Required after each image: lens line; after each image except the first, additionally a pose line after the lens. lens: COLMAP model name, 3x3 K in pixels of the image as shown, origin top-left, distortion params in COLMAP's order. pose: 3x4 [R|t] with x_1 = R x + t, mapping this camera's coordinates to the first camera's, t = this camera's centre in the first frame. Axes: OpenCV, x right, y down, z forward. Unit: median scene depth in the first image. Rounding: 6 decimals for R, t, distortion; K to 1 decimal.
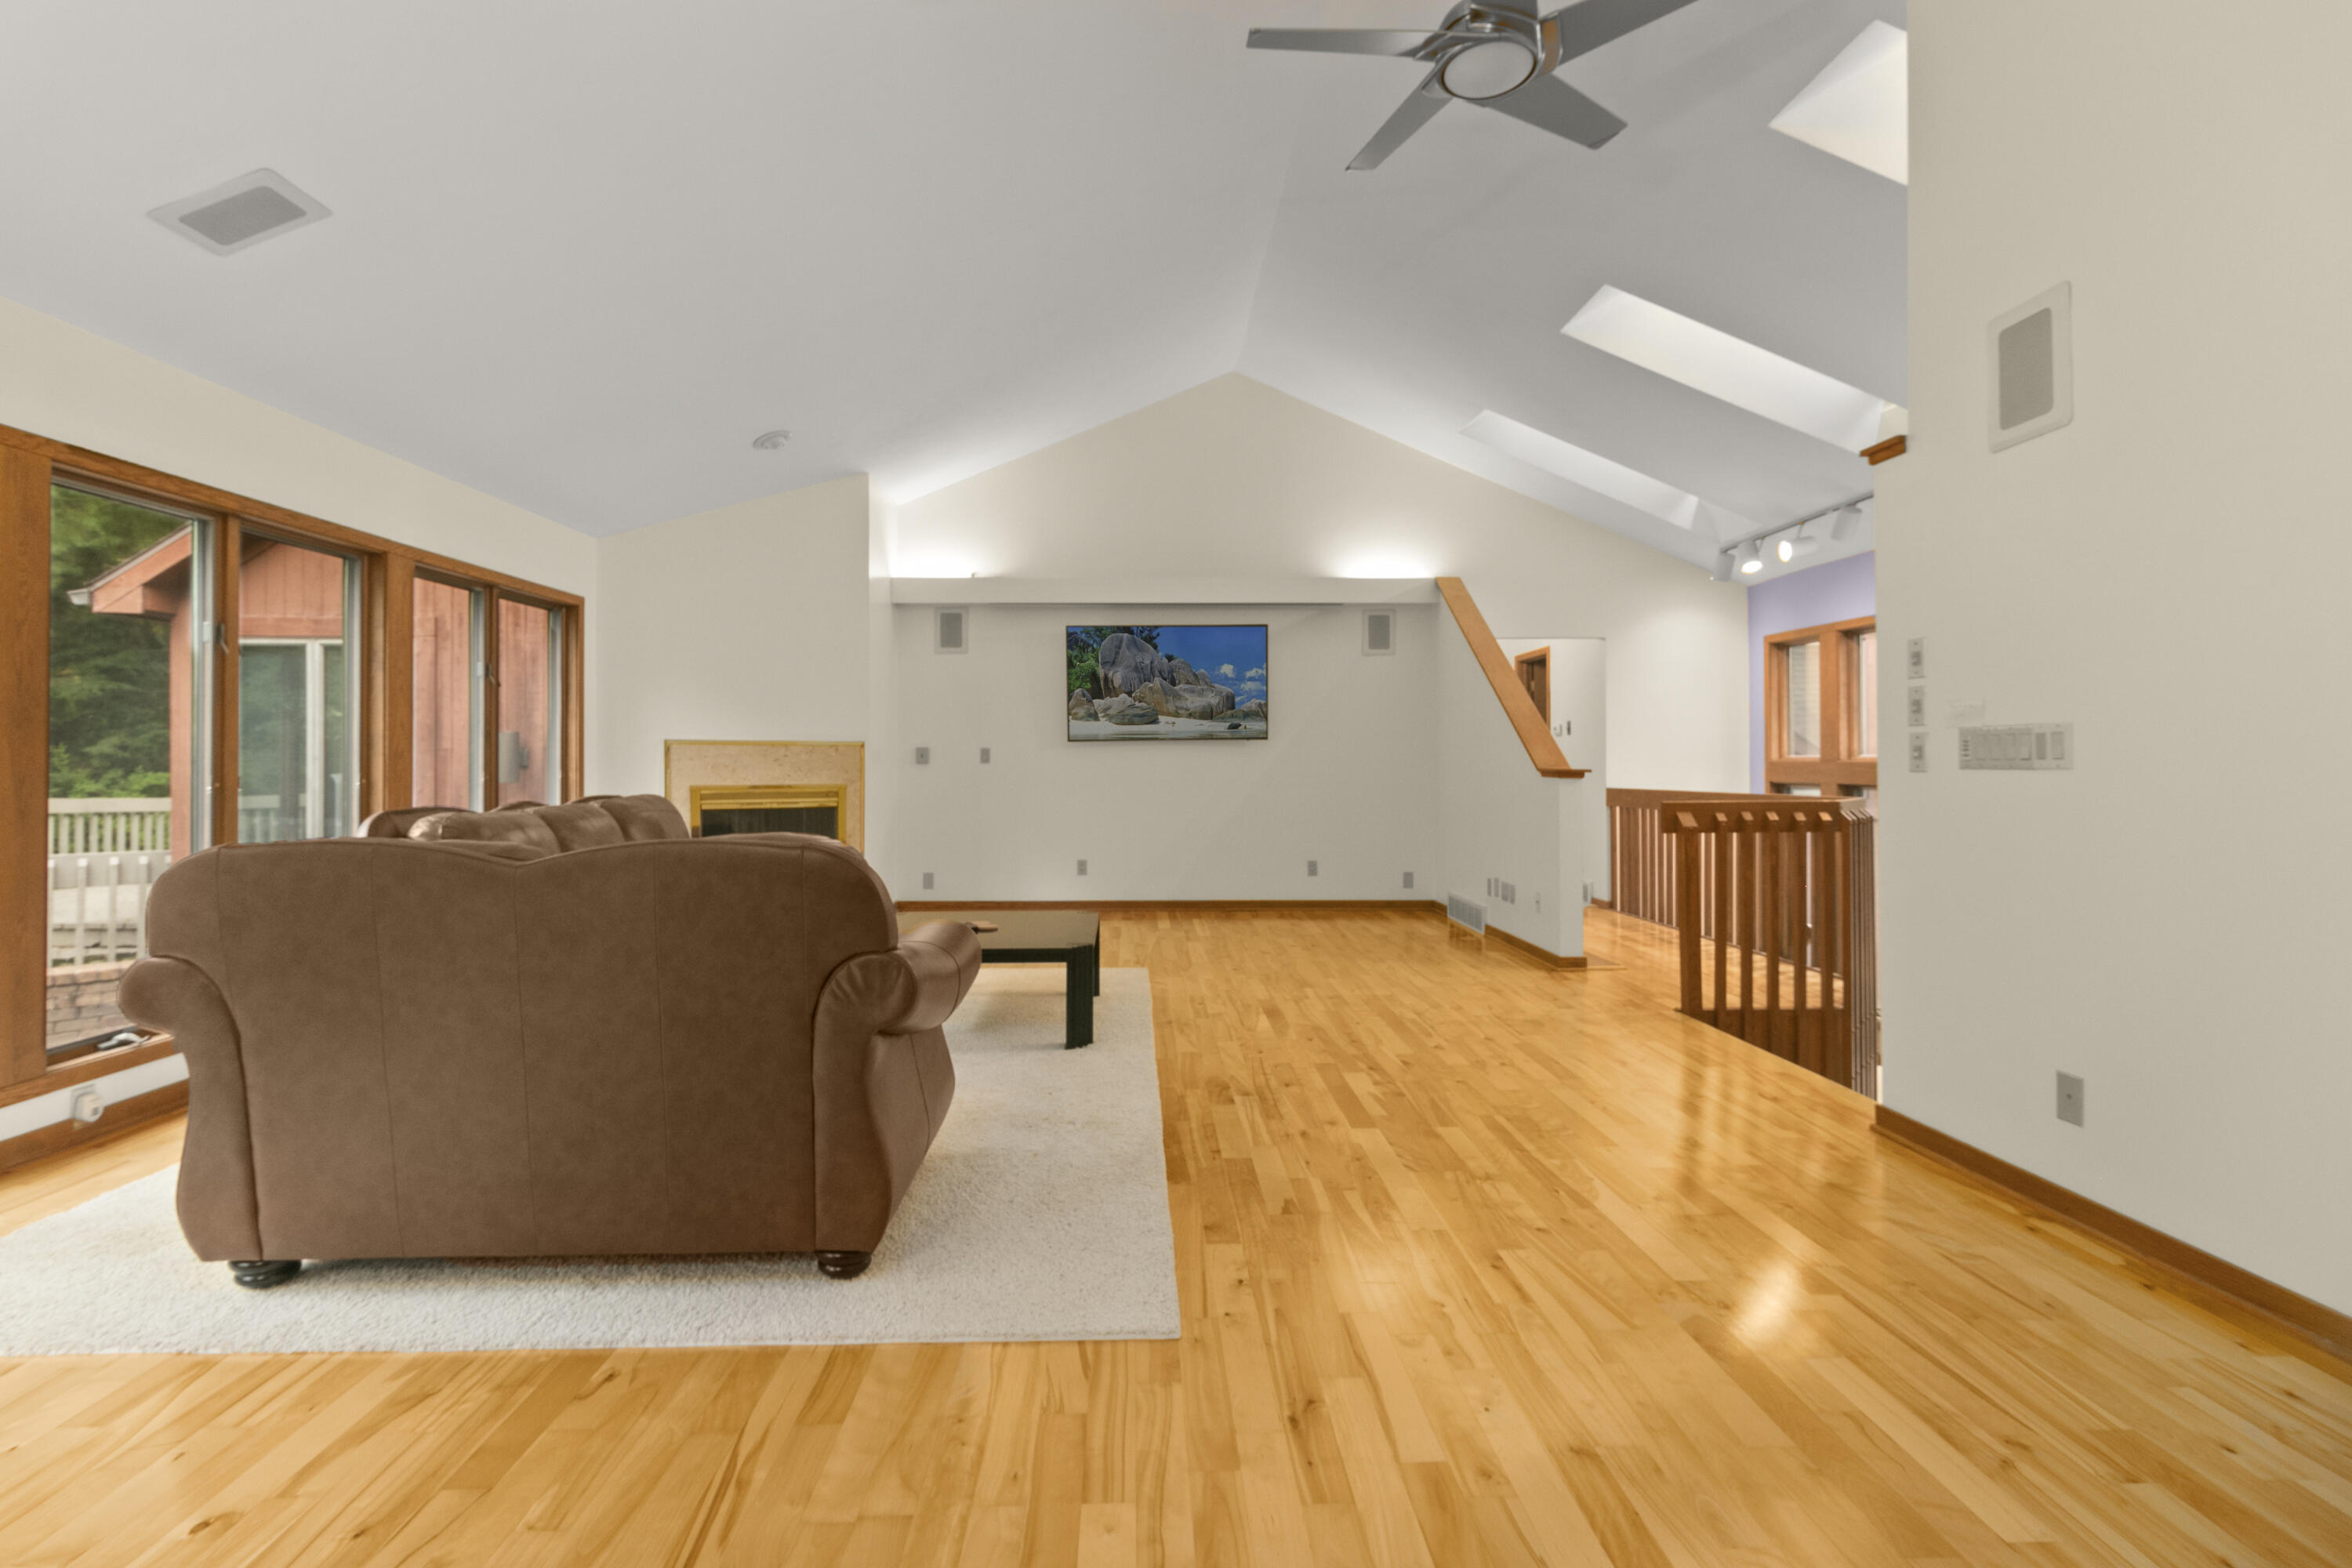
lens RADIAL K [[1071.3, 0, 1167.5], [0, 1071.3, 754.9], [0, 0, 1]] dist [-0.001446, -0.000243]
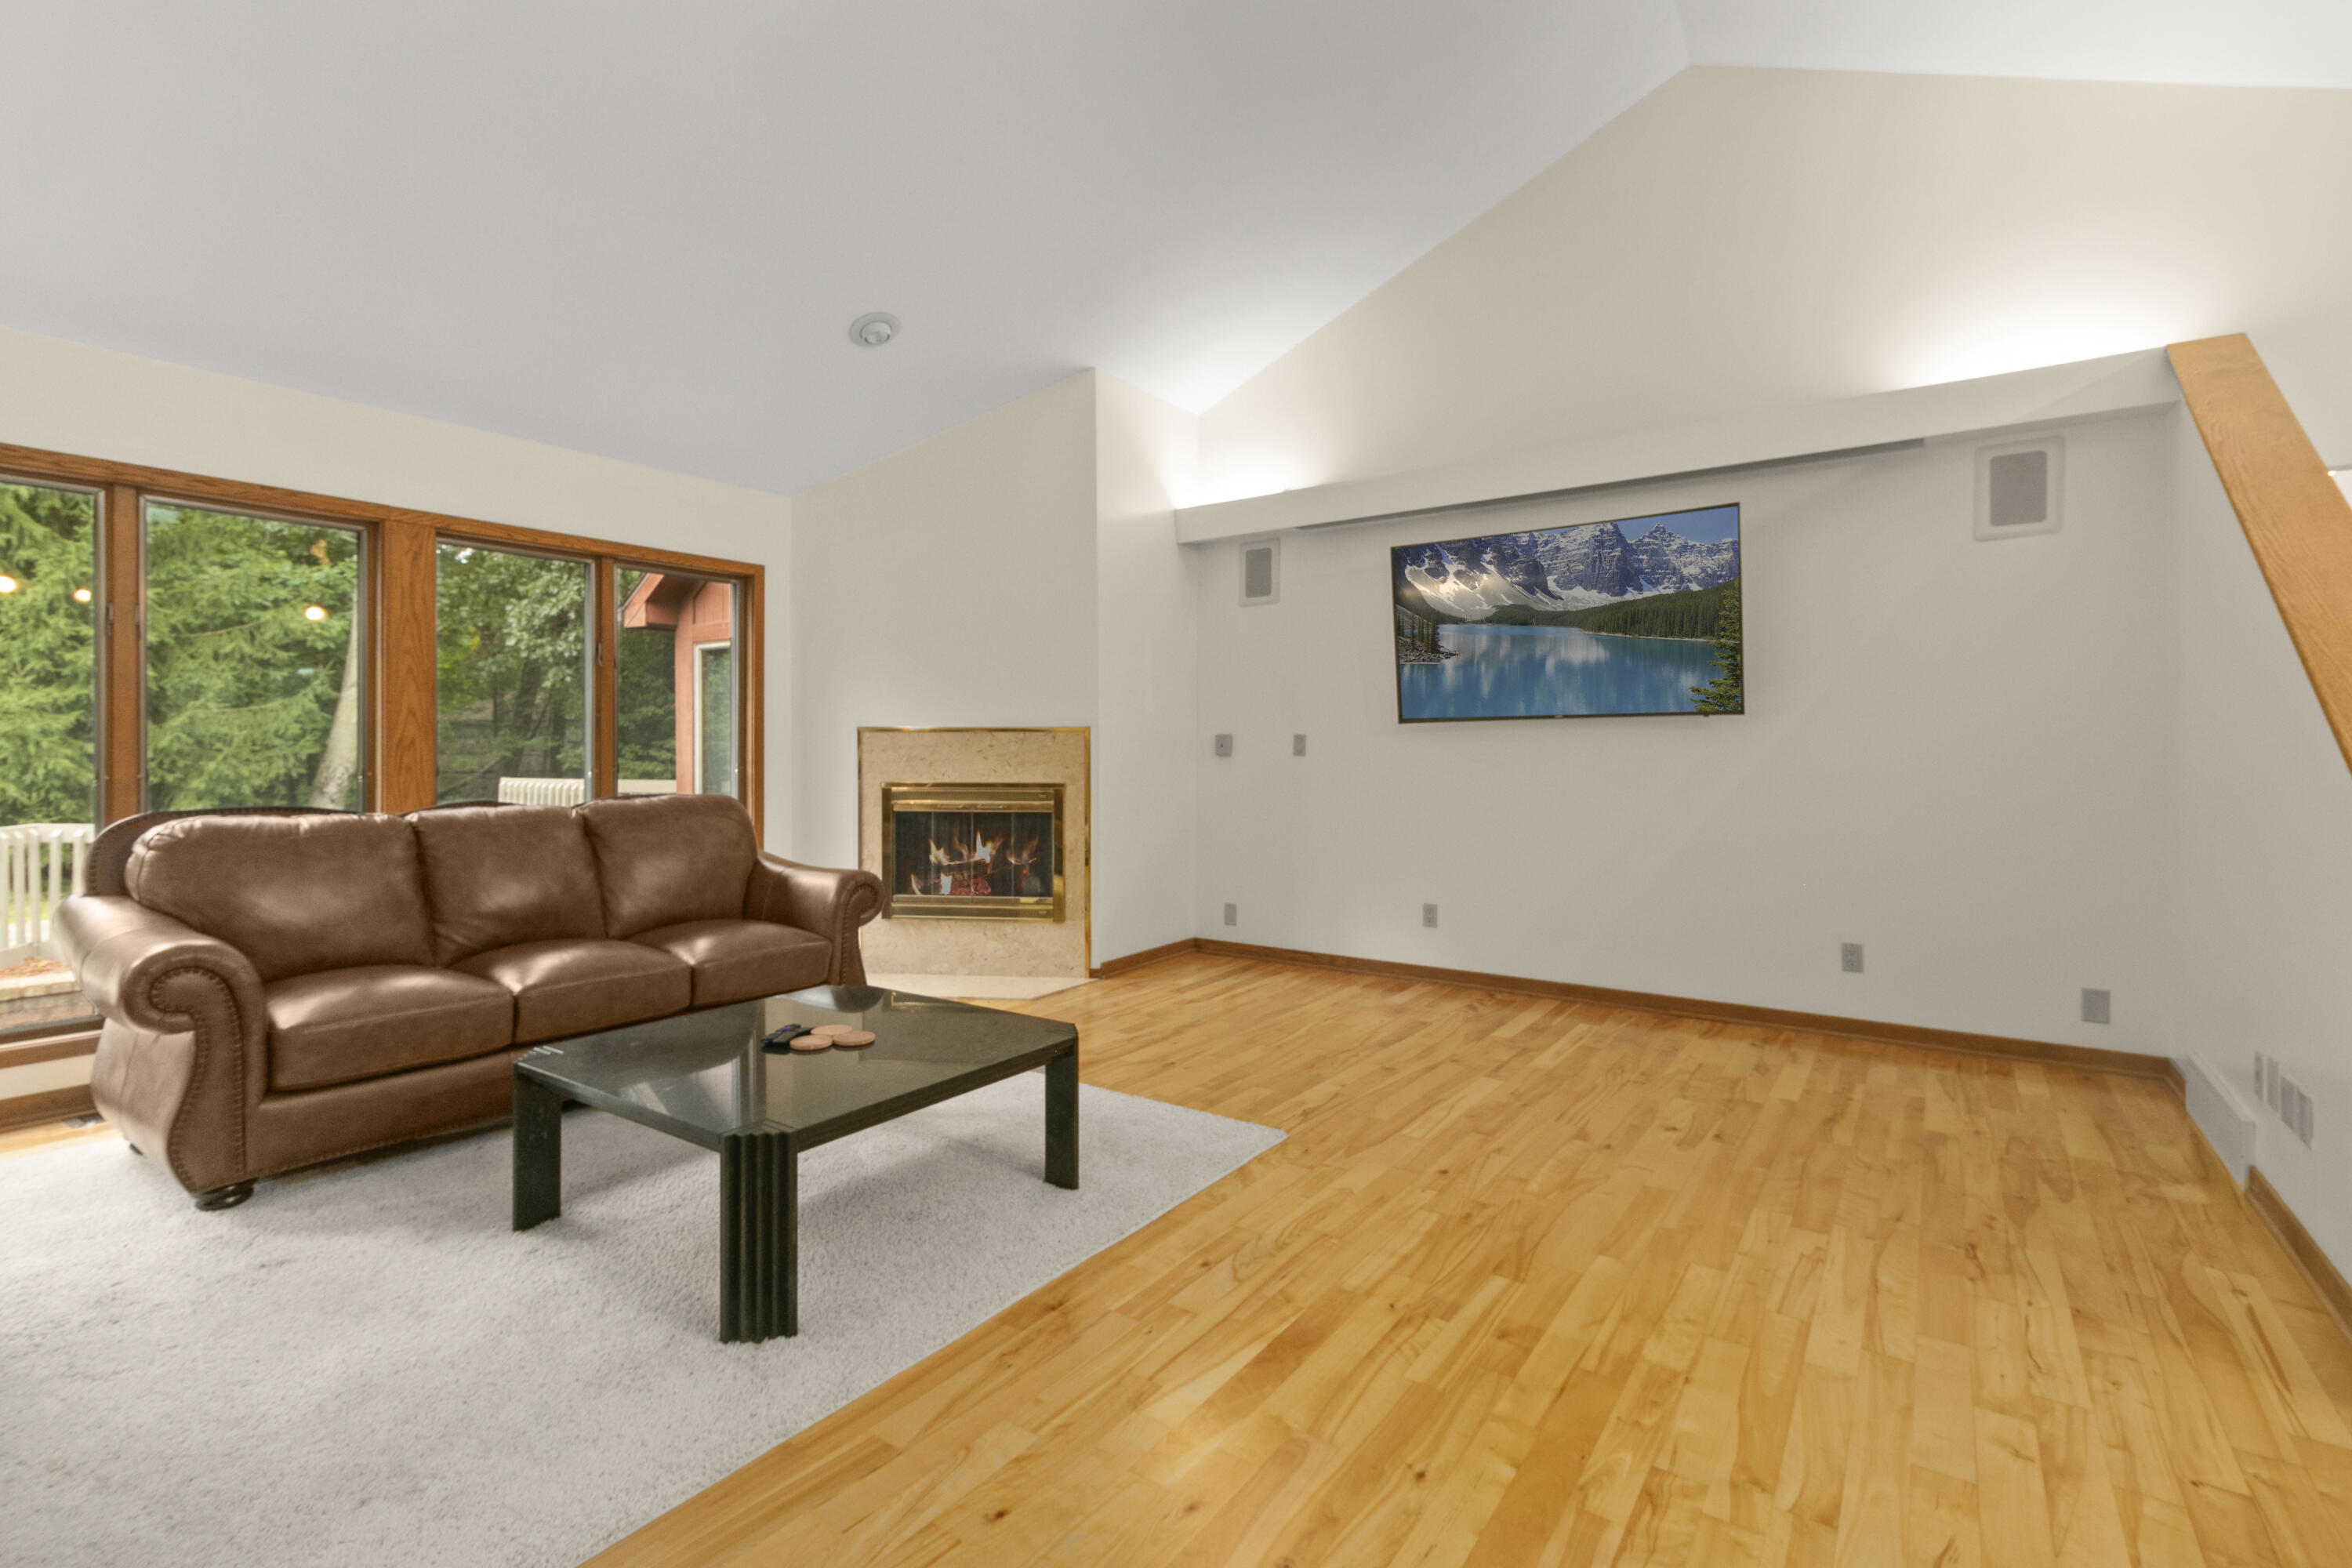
lens RADIAL K [[1071.3, 0, 1167.5], [0, 1071.3, 754.9], [0, 0, 1]] dist [-0.001446, -0.000243]
pose [[0.792557, 0.002582, -0.609793, 0.194865], [0.001812, 0.999977, 0.006588, 0.002424], [0.609796, -0.006327, 0.792533, 0.391836]]
